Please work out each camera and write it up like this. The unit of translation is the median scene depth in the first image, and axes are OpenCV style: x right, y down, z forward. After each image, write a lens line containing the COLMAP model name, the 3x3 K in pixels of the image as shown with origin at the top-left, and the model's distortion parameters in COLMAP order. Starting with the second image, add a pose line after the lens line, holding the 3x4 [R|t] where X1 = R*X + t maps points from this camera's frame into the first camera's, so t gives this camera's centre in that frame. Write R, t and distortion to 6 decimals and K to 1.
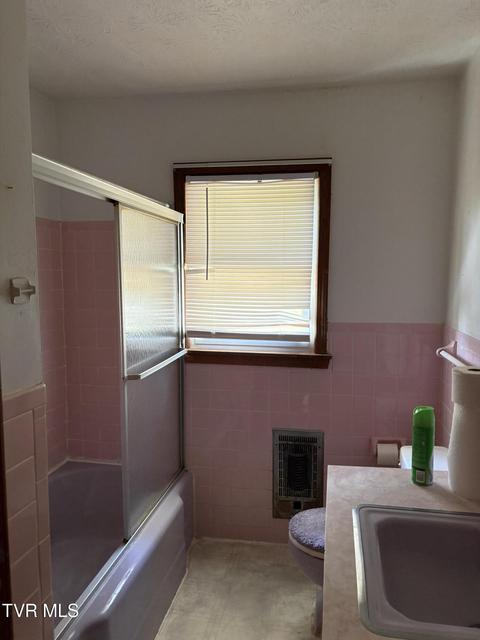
lens RADIAL K [[479.3, 0, 245.8], [0, 479.3, 325.7], [0, 0, 1]] dist [0.040149, -0.044130]
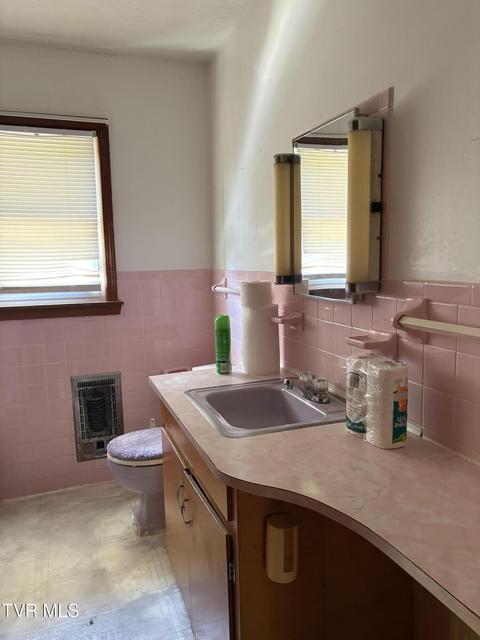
lens RADIAL K [[479.3, 0, 236.8], [0, 479.3, 315.4], [0, 0, 1]] dist [0.040149, -0.044130]
pose [[0.868757, -0.083526, 0.488144, -0.134501], [0.077101, 0.996467, 0.033288, 0.077816], [-0.489200, 0.008717, 0.872128, -0.087414]]
